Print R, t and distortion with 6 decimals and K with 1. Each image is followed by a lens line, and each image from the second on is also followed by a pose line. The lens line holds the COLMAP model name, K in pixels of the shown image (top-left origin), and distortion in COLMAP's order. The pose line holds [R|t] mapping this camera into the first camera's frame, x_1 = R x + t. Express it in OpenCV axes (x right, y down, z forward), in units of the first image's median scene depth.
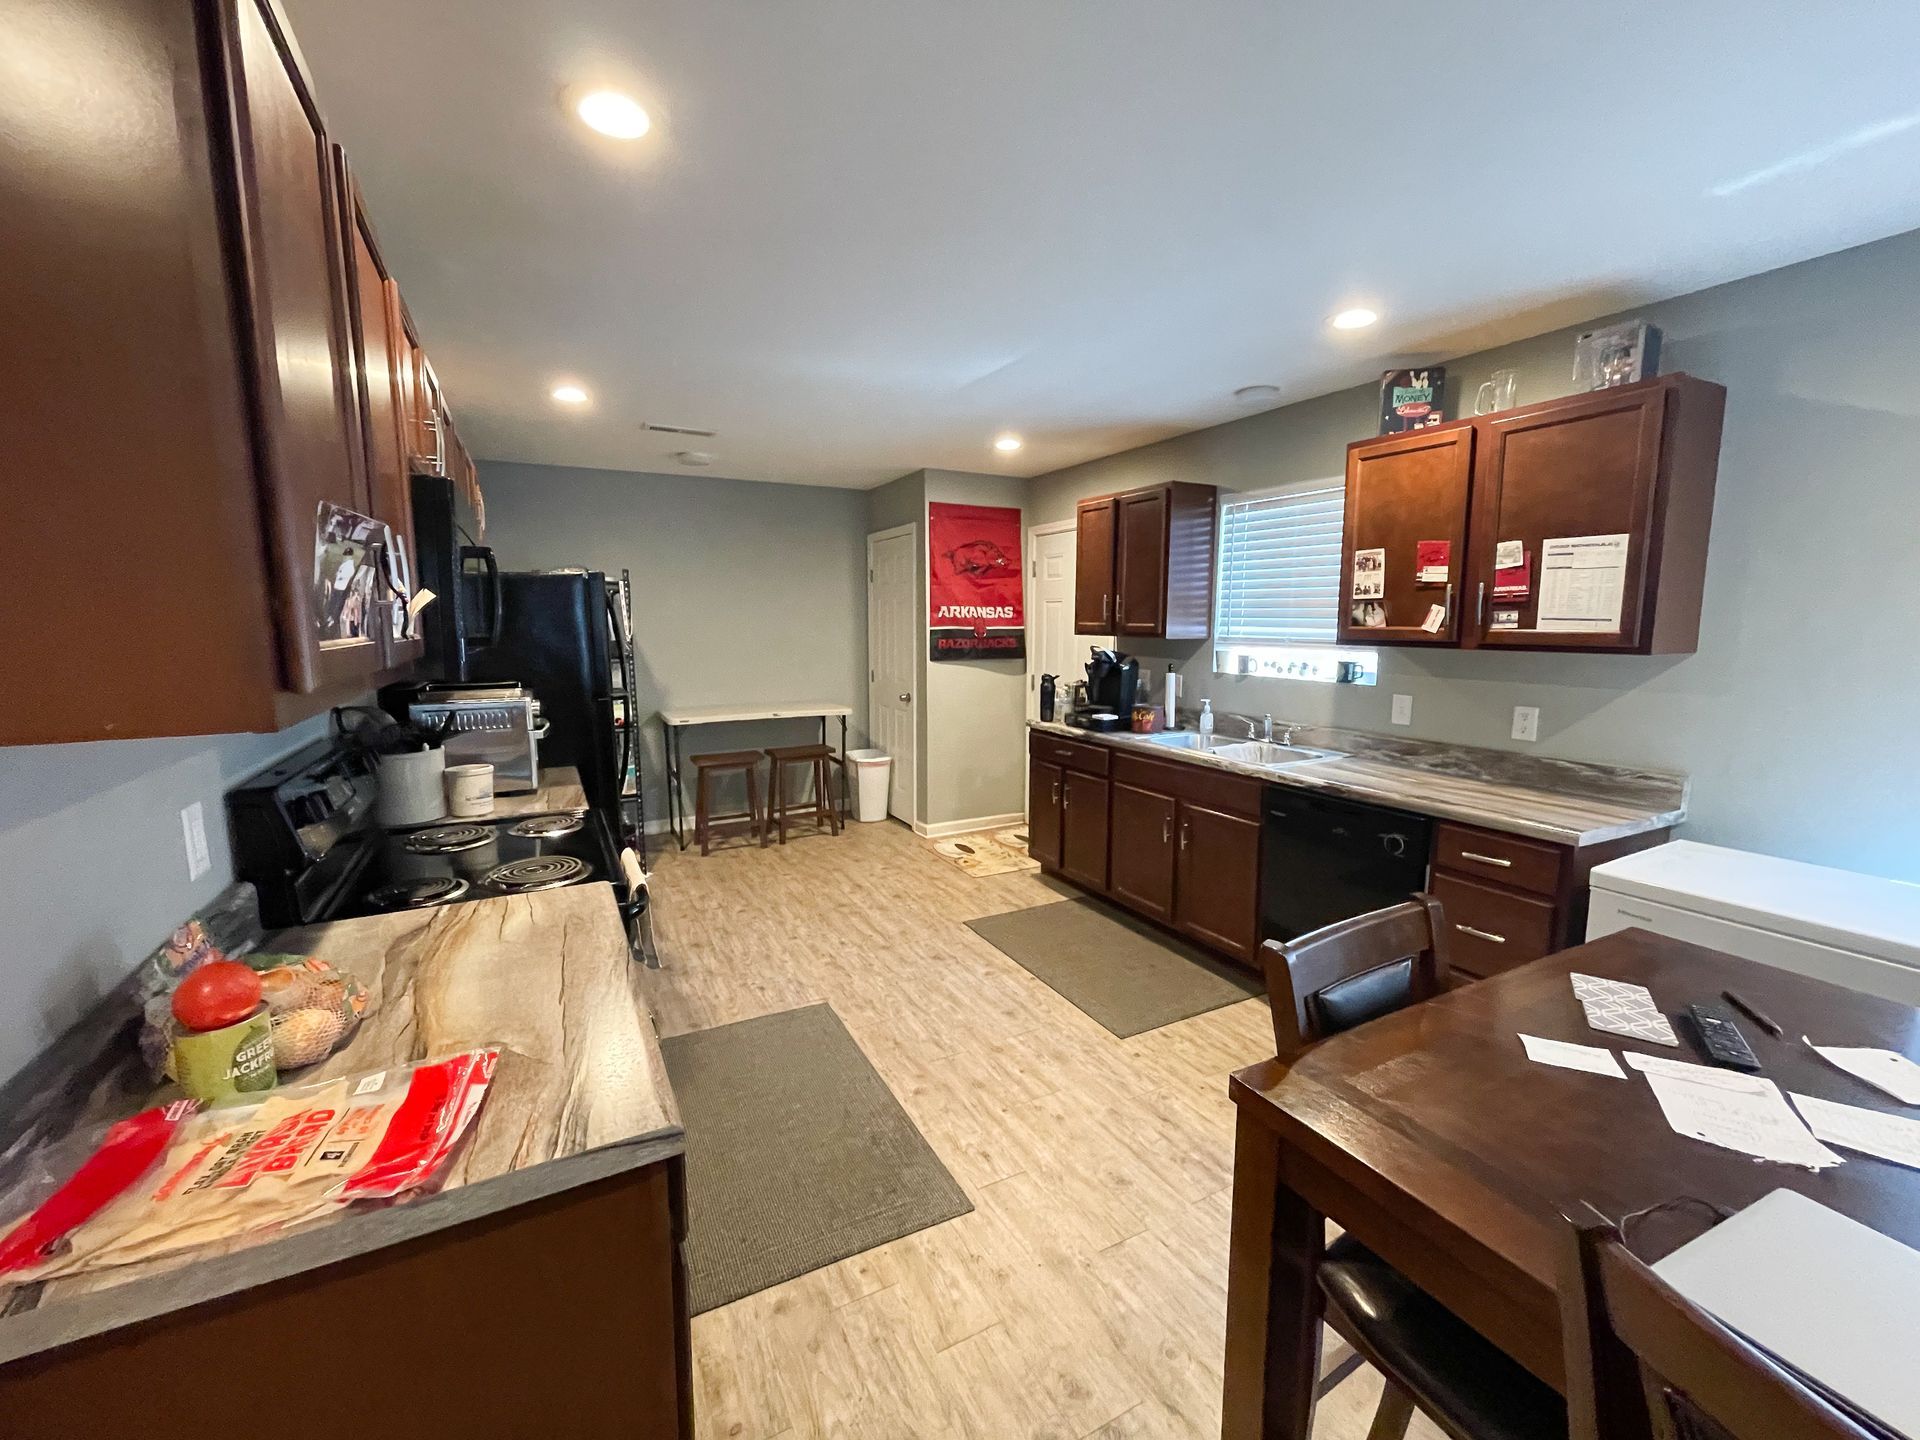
lens RADIAL K [[780.5, 0, 960.7], [0, 780.5, 717.9], [0, 0, 1]] dist [-0.001693, 0.000403]
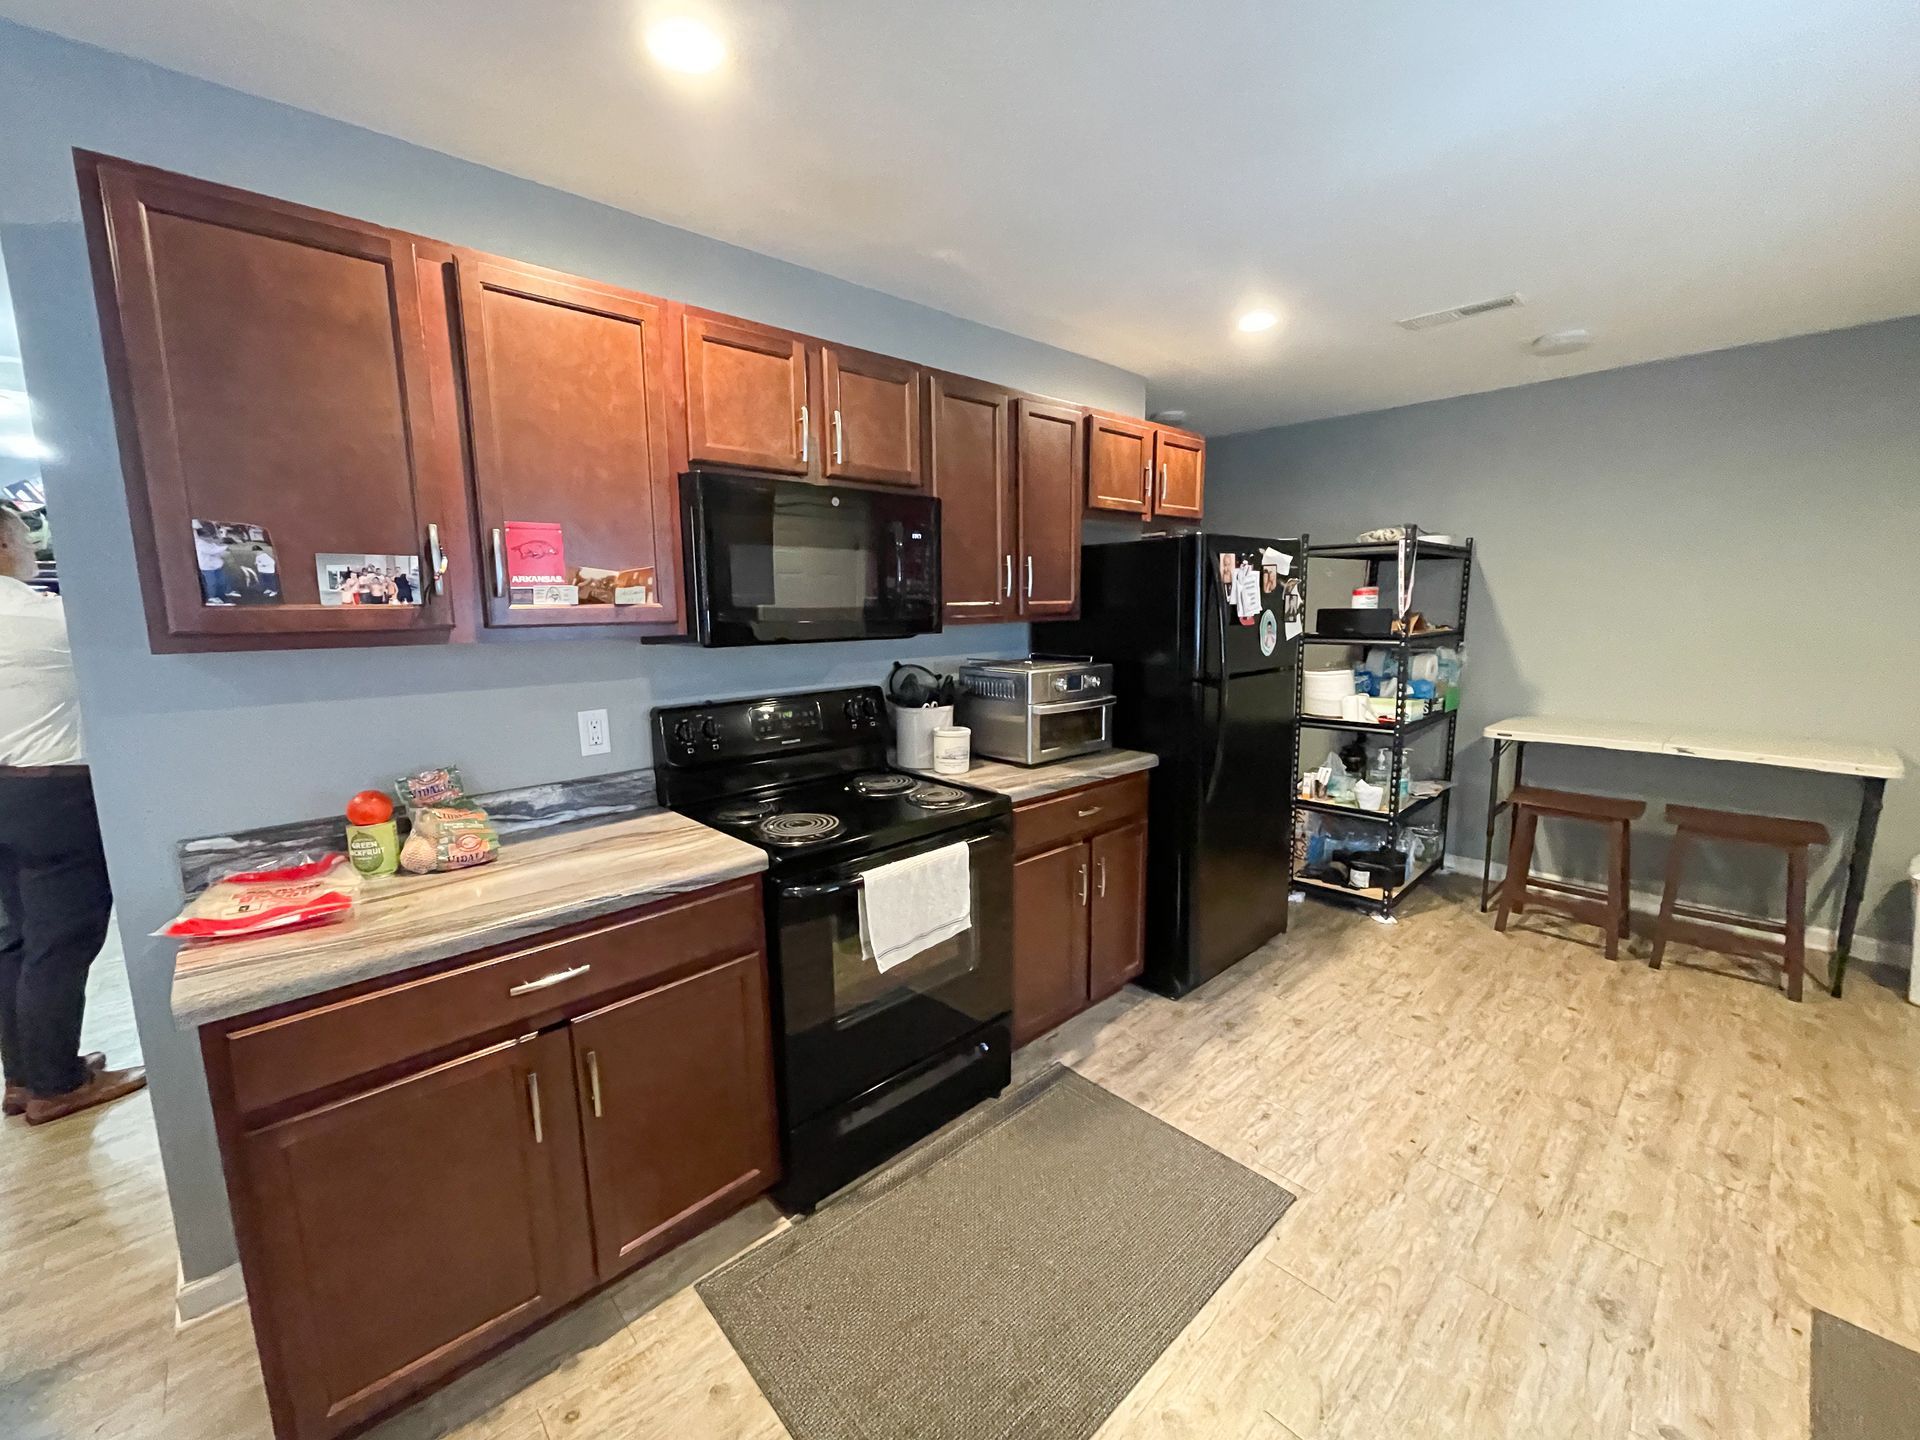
lens RADIAL K [[780.5, 0, 953.7], [0, 780.5, 715.8], [0, 0, 1]] dist [-0.001693, 0.000403]
pose [[0.247660, 0.138280, -0.958928, 0.271617], [-0.111192, 0.987279, 0.113651, -0.052355], [0.962445, 0.078479, 0.259885, 0.472781]]
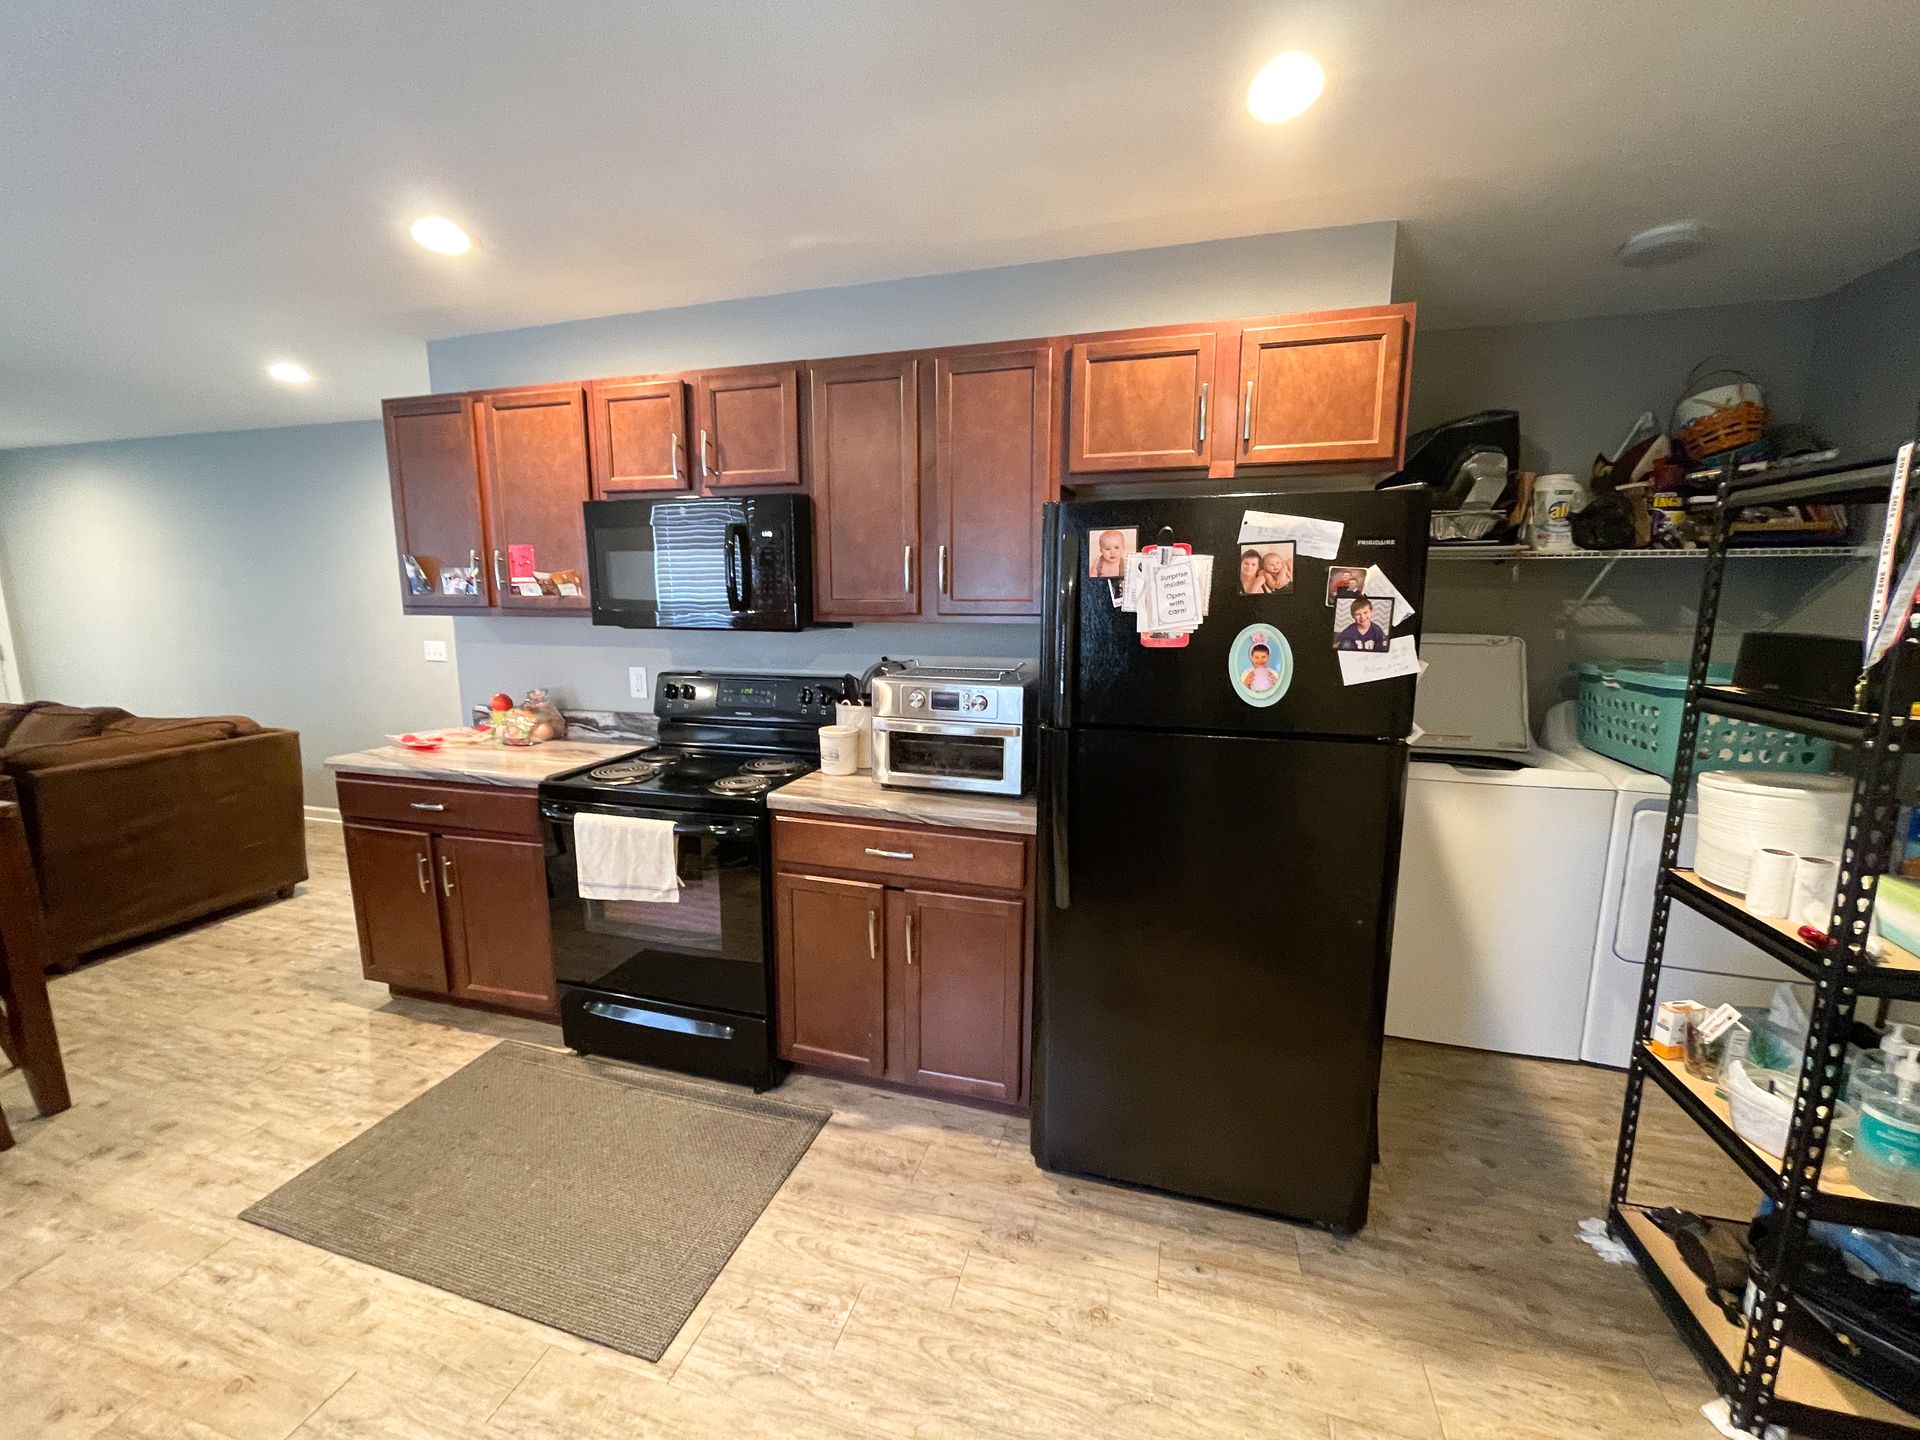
lens RADIAL K [[780.5, 0, 962.3], [0, 780.5, 717.4], [0, 0, 1]] dist [-0.001693, 0.000403]
pose [[-0.709403, 0.113594, -0.695589, -0.009588], [-0.089887, 0.964286, 0.249145, -0.152783], [0.699048, 0.239269, -0.673856, 1.205343]]
